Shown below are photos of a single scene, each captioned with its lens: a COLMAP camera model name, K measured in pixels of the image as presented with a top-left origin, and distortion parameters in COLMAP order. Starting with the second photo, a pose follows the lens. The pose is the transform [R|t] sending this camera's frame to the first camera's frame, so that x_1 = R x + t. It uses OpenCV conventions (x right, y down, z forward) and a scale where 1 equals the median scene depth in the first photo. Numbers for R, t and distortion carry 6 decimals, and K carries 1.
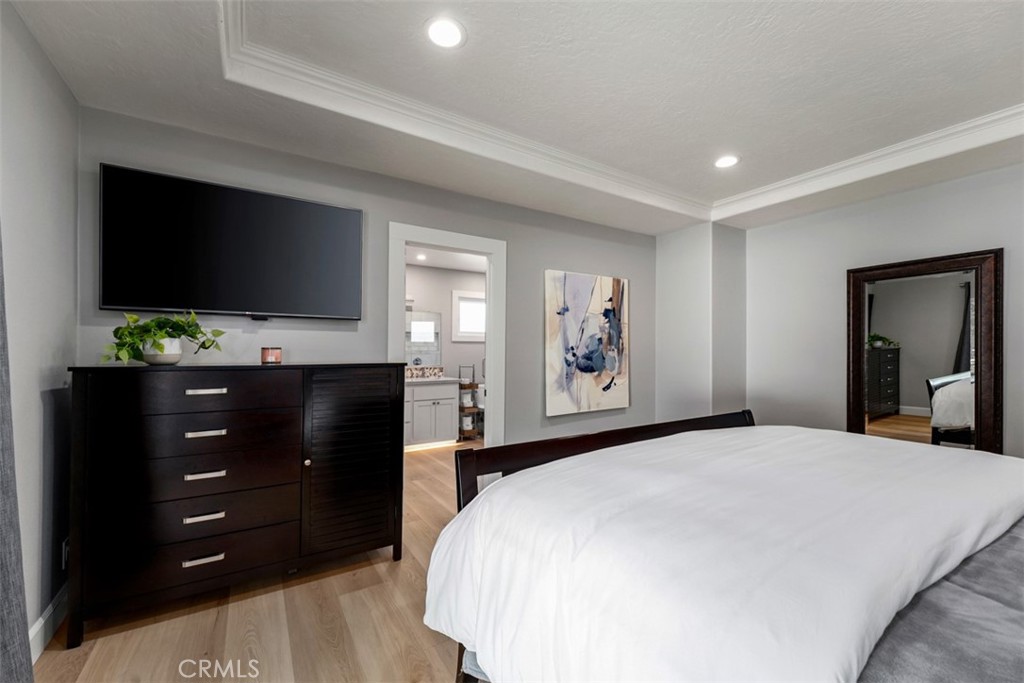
lens RADIAL K [[412.4, 0, 510.4], [0, 412.4, 348.1], [0, 0, 1]] dist [-0.008636, -0.000446]
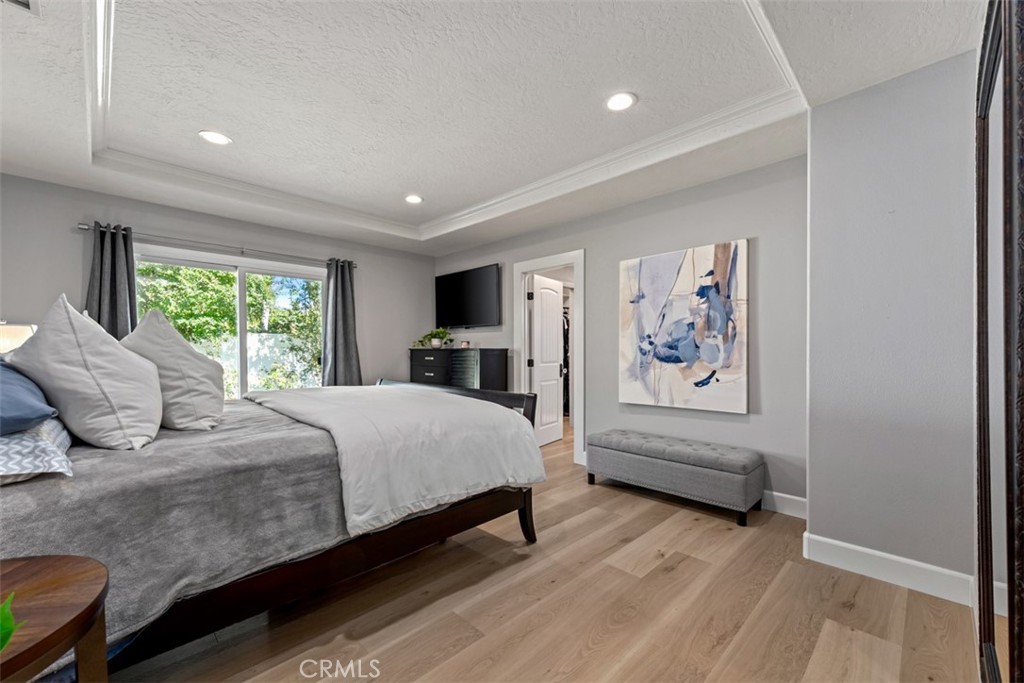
lens RADIAL K [[412.4, 0, 510.6], [0, 412.4, 345.1], [0, 0, 1]] dist [-0.008636, -0.000446]
pose [[0.203535, -0.010996, -0.979006, 0.984001], [0.011578, 0.999894, -0.008823, 0.024593], [0.978999, -0.009539, 0.203641, 0.481743]]
